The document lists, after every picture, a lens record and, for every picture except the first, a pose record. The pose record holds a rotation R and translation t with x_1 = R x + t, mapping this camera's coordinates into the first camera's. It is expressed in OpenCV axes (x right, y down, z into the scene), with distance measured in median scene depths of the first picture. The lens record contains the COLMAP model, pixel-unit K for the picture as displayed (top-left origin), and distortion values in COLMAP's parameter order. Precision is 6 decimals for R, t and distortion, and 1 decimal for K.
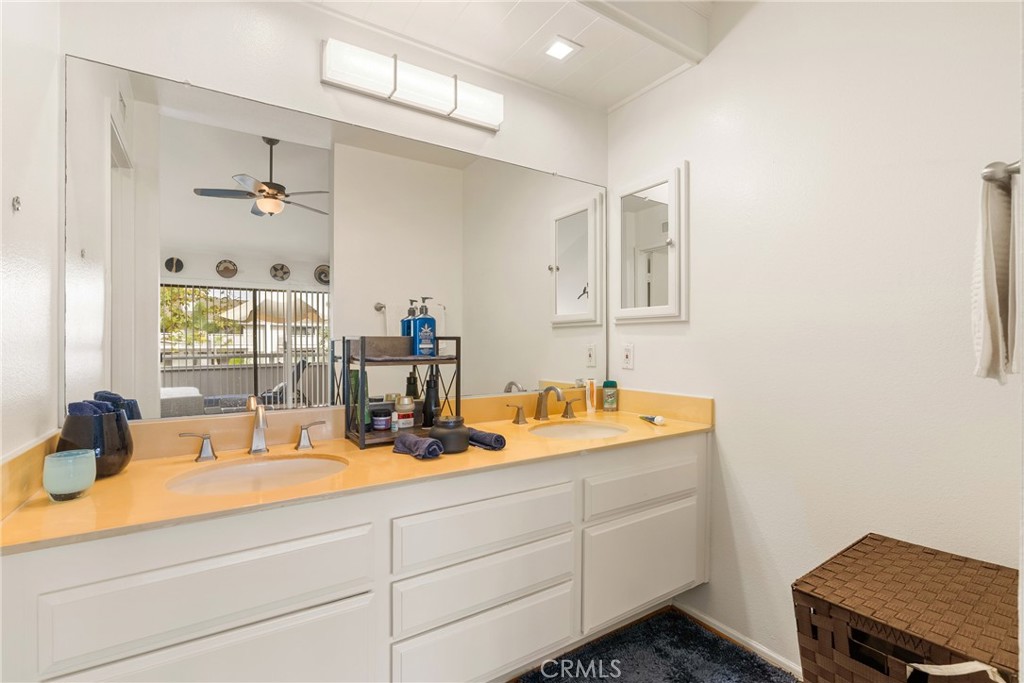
lens RADIAL K [[467.2, 0, 505.2], [0, 467.2, 341.2], [0, 0, 1]] dist [-0.007568, 0.000337]
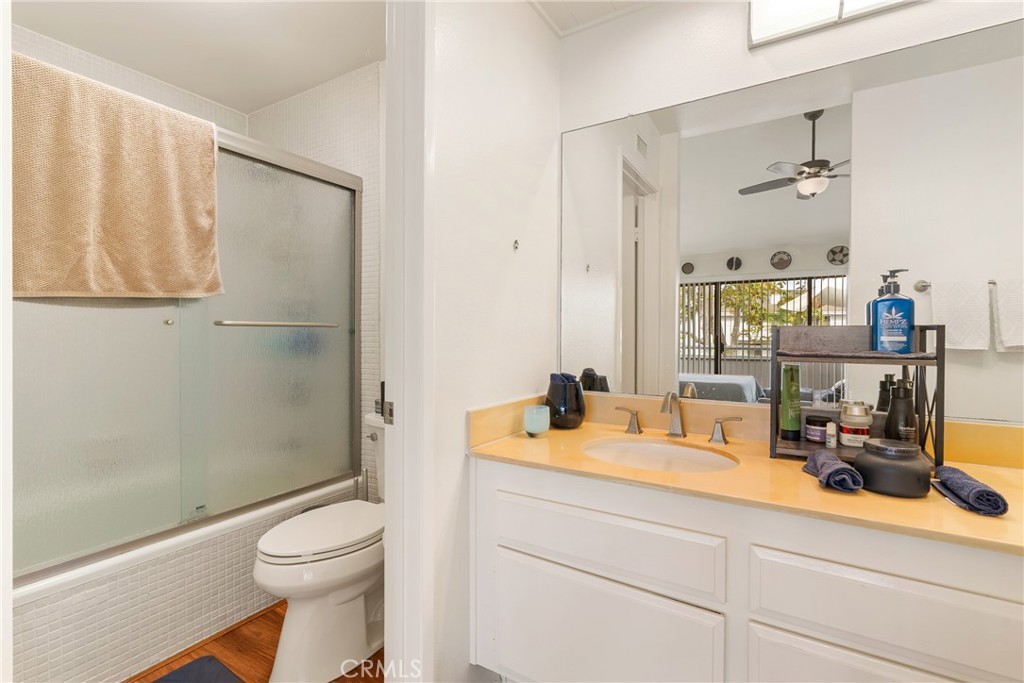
lens RADIAL K [[470.9, 0, 514.7], [0, 470.9, 334.3], [0, 0, 1]] dist [-0.000177, -0.000320]
pose [[0.422110, 0.004523, -0.906534, 0.178965], [-0.002531, 0.999990, 0.003811, 0.002017], [0.906541, 0.000686, 0.422117, 0.135587]]
